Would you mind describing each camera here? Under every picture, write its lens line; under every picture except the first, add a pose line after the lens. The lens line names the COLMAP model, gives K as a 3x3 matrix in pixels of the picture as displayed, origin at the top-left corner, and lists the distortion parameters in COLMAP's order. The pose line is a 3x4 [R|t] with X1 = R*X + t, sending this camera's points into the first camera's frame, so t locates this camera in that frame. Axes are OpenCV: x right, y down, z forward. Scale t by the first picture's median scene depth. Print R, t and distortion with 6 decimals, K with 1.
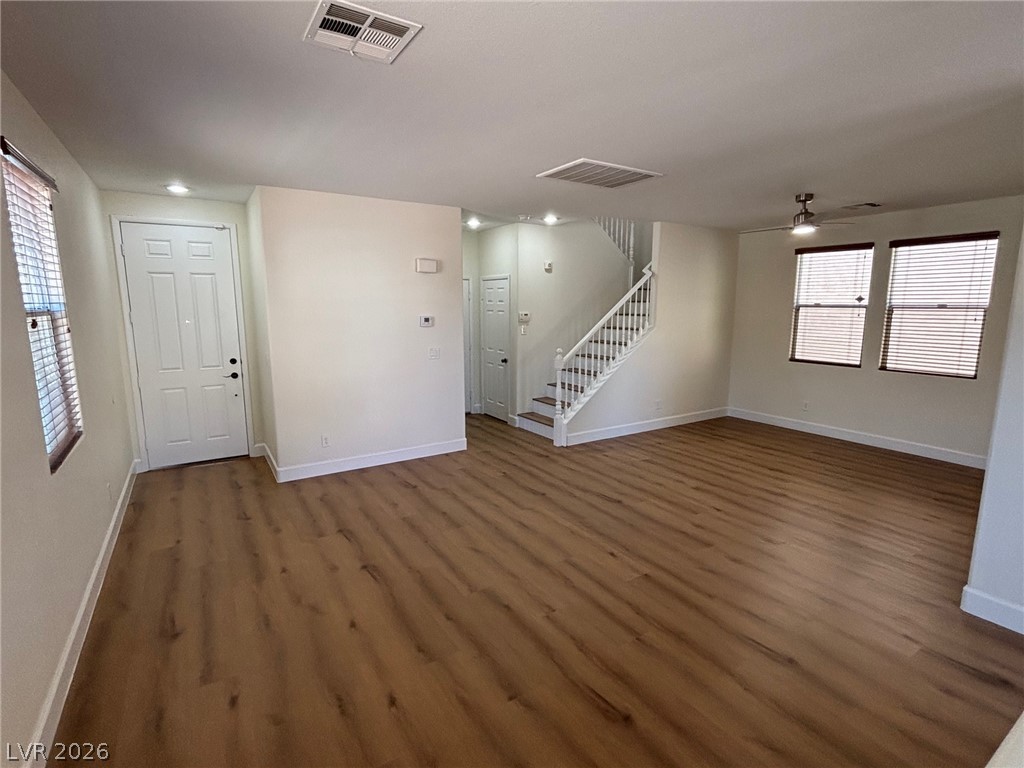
lens RADIAL K [[485.4, 0, 510.2], [0, 485.4, 380.2], [0, 0, 1]] dist [0.001737, 0.000026]
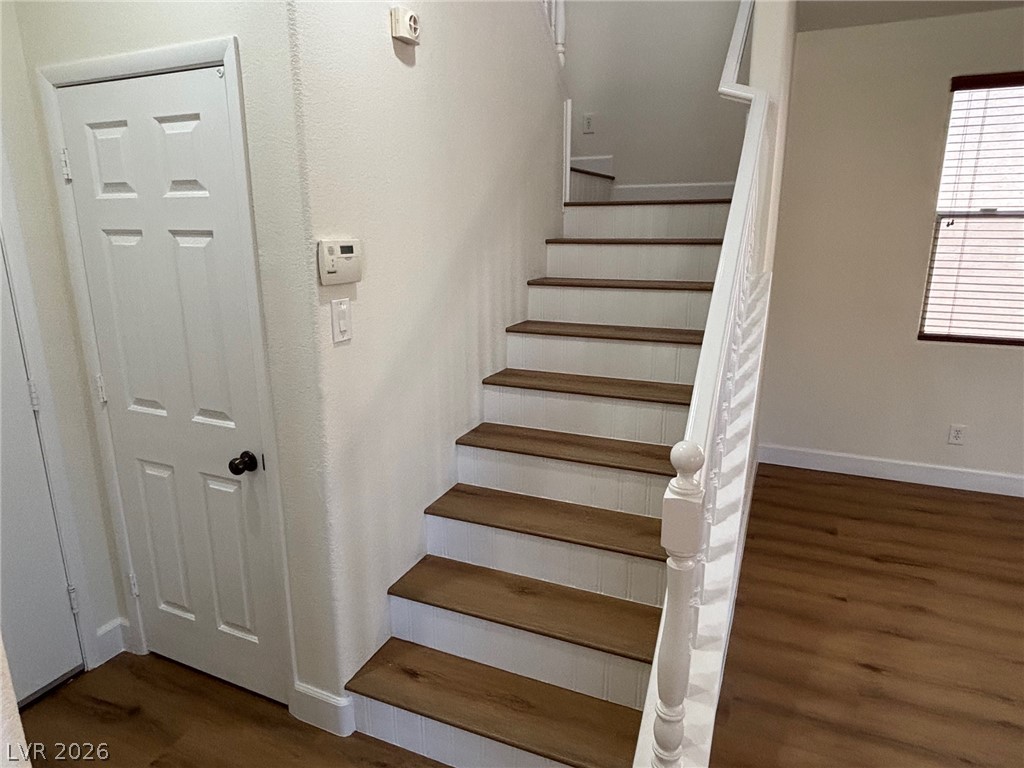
lens RADIAL K [[642.8, 0, 517.6], [0, 642.8, 391.2], [0, 0, 1]] dist [-0.002512, -0.001287]
pose [[0.836480, -0.139662, 0.529901, -0.059332], [0.092017, 0.989045, 0.115422, -0.097114], [-0.540216, -0.047788, 0.840168, 0.708774]]
